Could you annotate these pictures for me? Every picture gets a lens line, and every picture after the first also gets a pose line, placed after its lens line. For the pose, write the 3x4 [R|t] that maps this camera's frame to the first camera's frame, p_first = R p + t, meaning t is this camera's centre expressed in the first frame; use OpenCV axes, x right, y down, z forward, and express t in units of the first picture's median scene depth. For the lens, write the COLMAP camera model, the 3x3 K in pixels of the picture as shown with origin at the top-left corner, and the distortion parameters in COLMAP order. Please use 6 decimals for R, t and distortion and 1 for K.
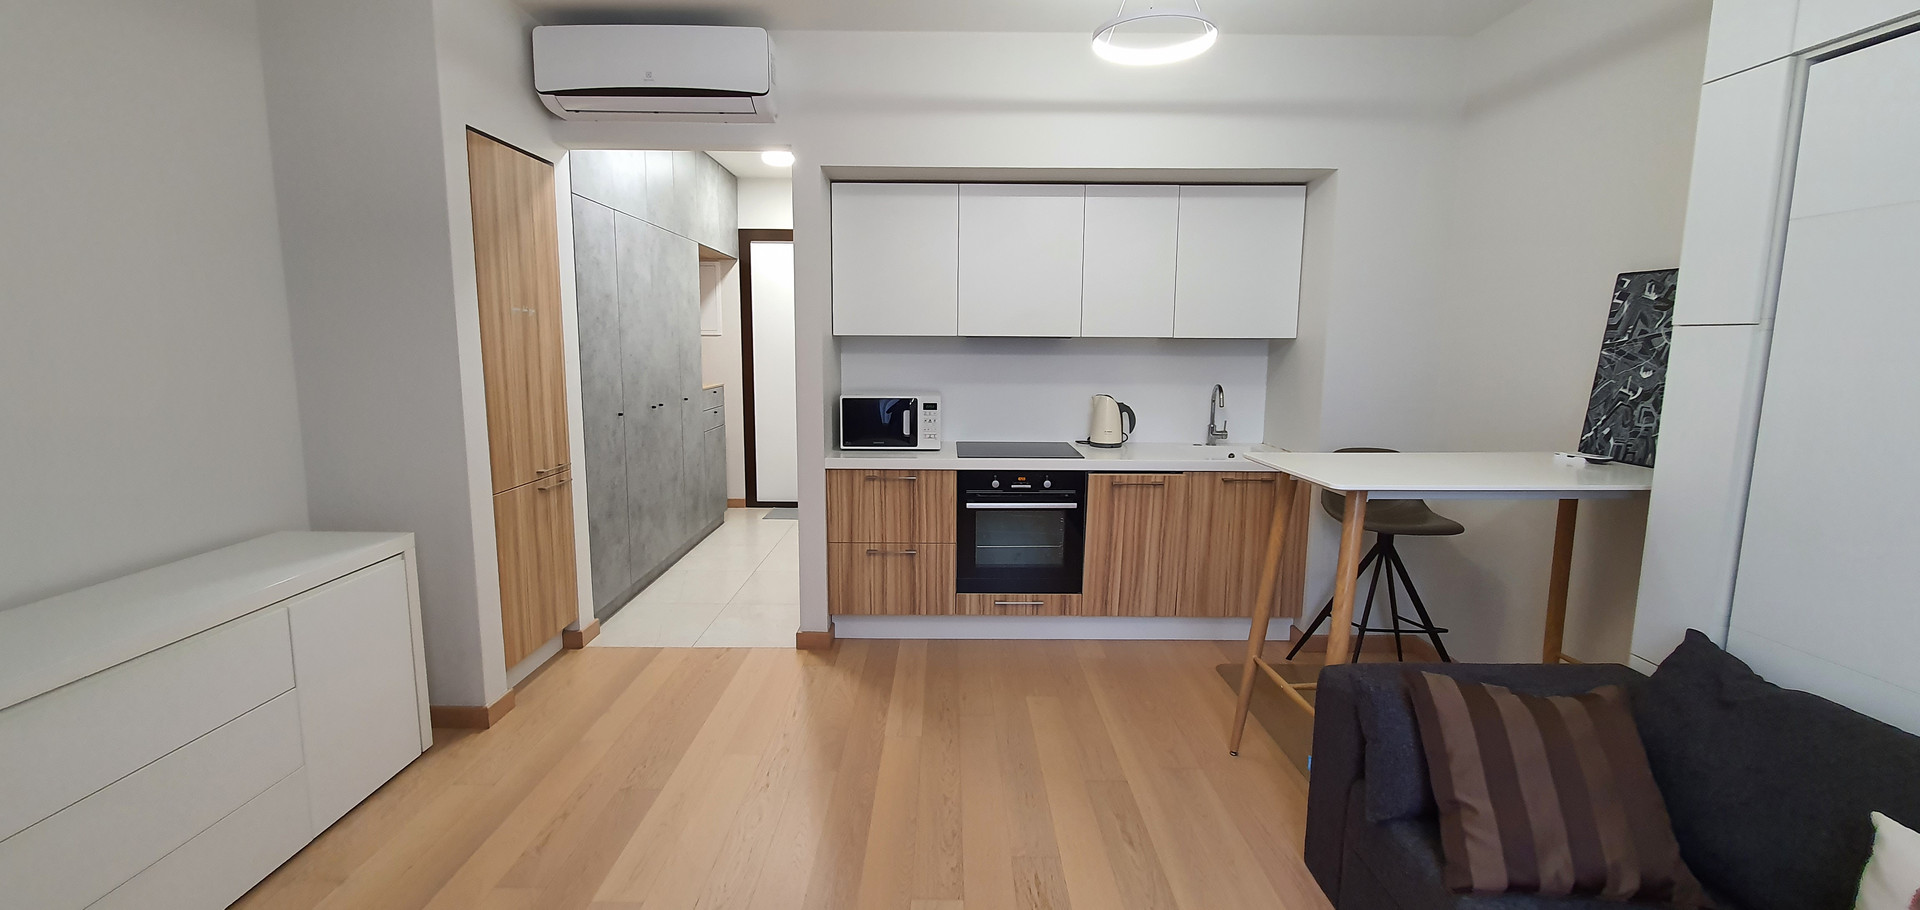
lens RADIAL K [[812.6, 0, 957.3], [0, 812.6, 456.0], [0, 0, 1]] dist [-0.000299, -0.000052]
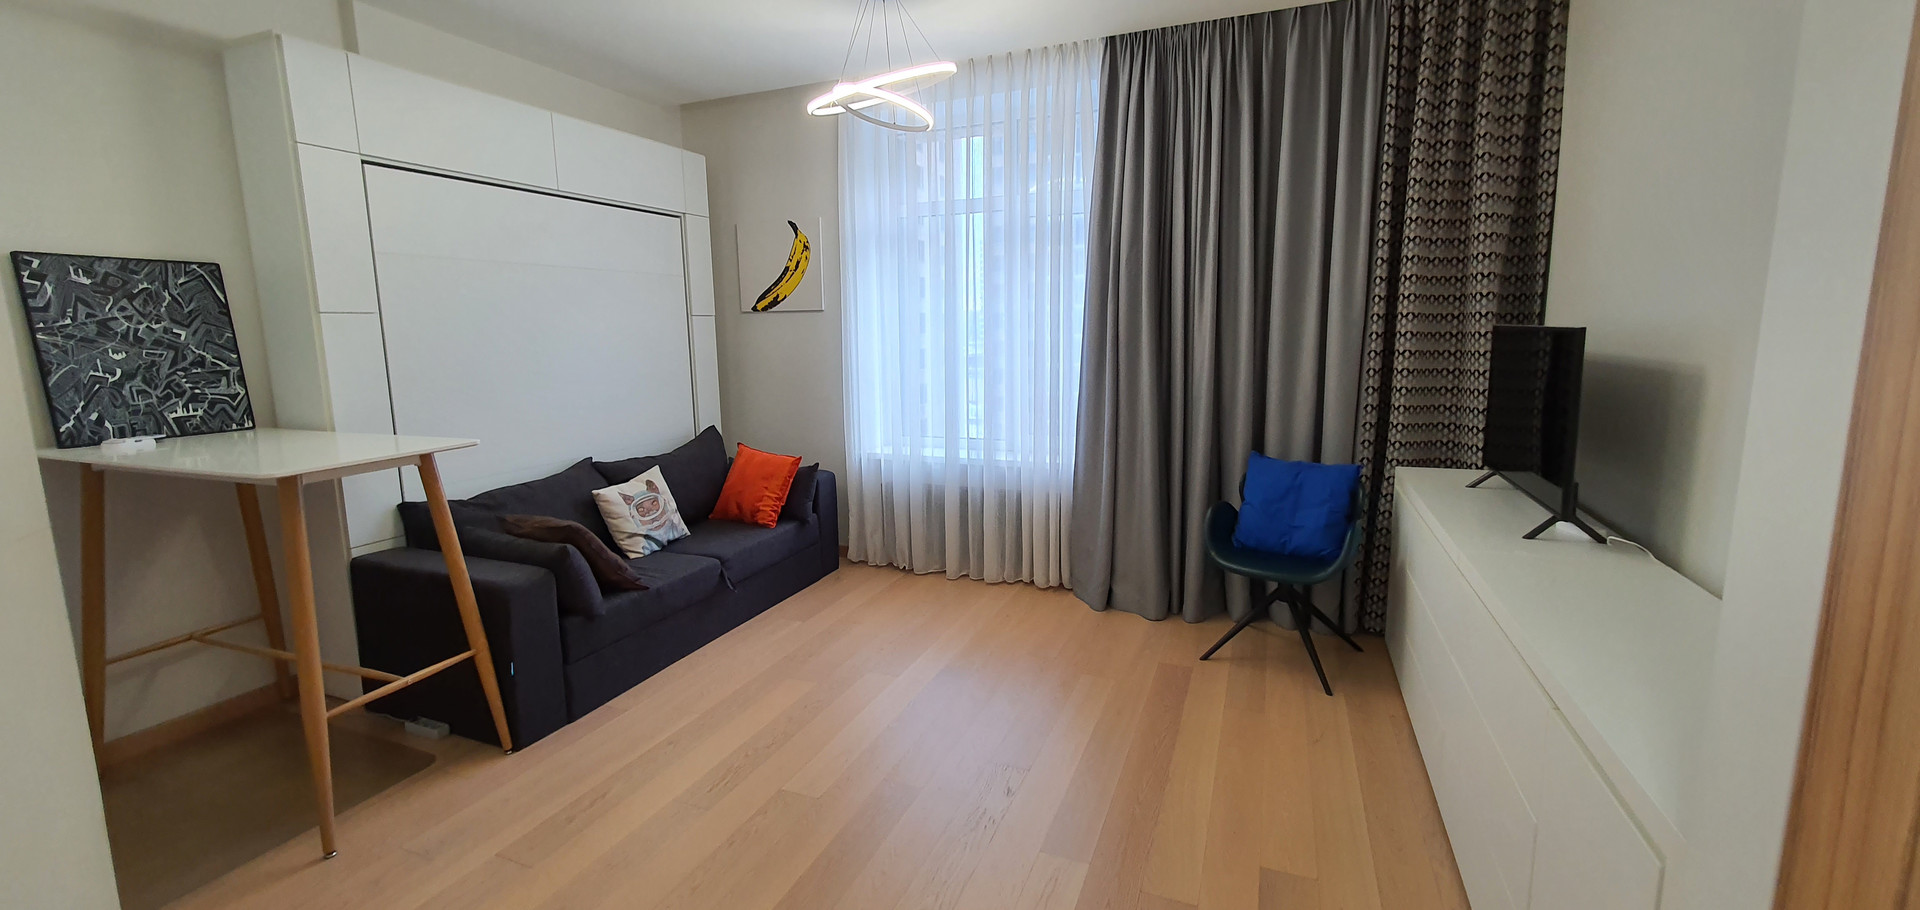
lens RADIAL K [[812.6, 0, 960.1], [0, 812.6, 451.2], [0, 0, 1]] dist [-0.000299, -0.000052]
pose [[-0.923003, -0.053099, 0.381111, -0.558393], [0.061244, 0.957536, 0.281735, -0.209581], [-0.379888, 0.283383, -0.880556, 1.529671]]
